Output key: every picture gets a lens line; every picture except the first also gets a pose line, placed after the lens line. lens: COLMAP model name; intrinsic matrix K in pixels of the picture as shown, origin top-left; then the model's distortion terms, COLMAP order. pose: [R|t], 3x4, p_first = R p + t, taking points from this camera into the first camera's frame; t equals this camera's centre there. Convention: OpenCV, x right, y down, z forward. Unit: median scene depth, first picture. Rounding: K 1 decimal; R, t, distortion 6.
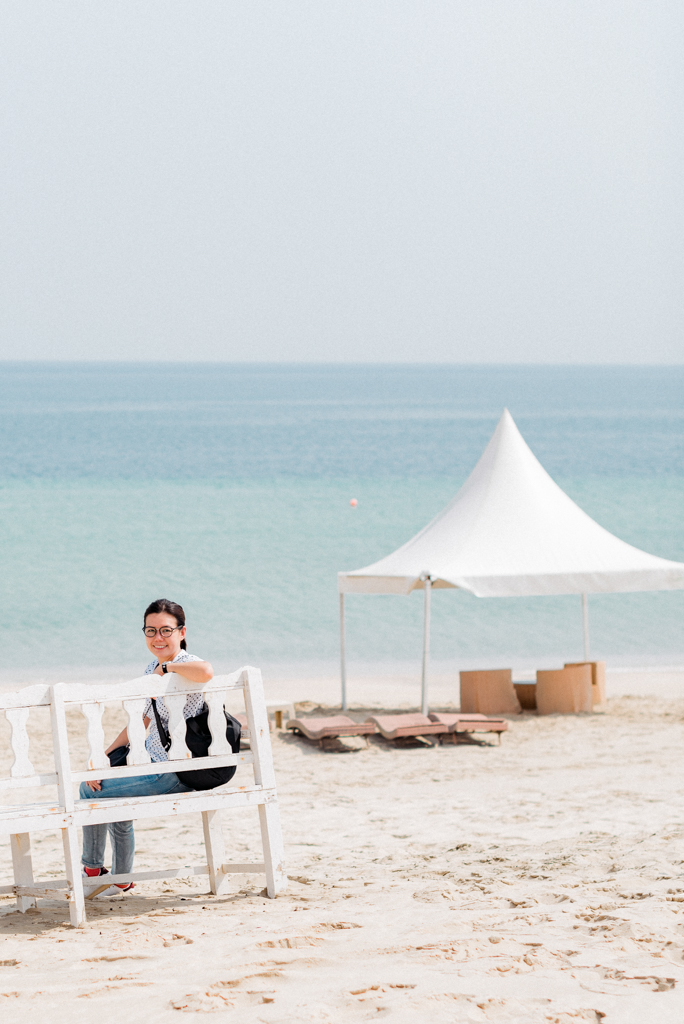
lens RADIAL K [[1462.1, 0, 342.1], [0, 1462.1, 512.2], [0, 0, 1]] dist [0.053929, 0.000000]
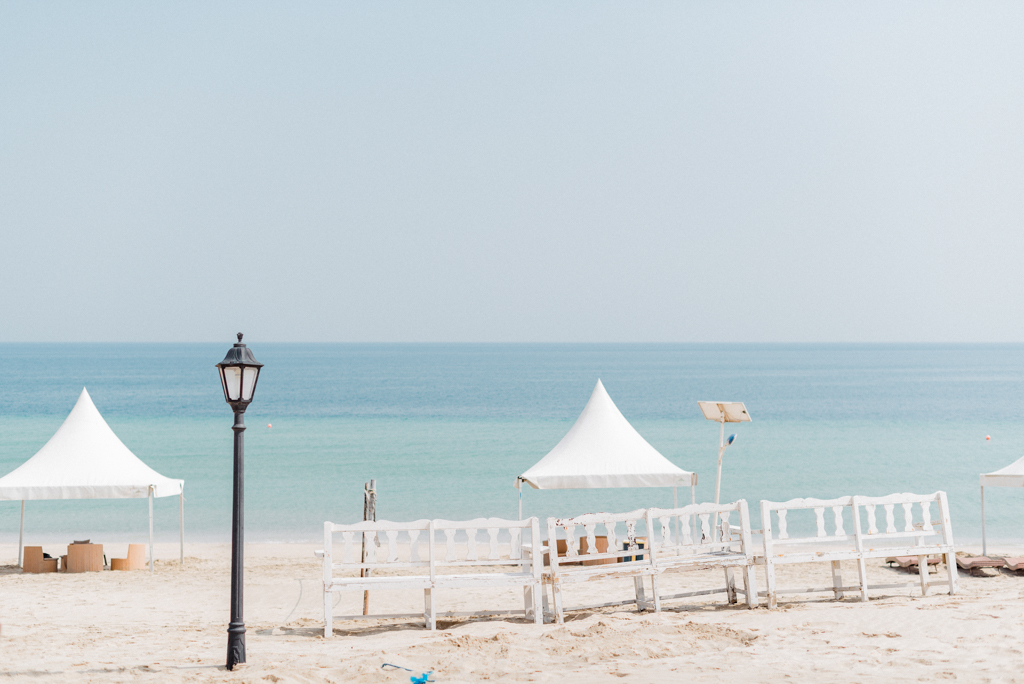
lens RADIAL K [[1462.1, 0, 511.0], [0, 1462.1, 343.7], [0, 0, 1]] dist [0.053929, 0.000000]
pose [[0.953011, -0.010001, -0.302770, -0.003184], [-0.016916, 0.996139, -0.086149, 0.050025], [0.302462, 0.087223, 0.949162, -0.830407]]
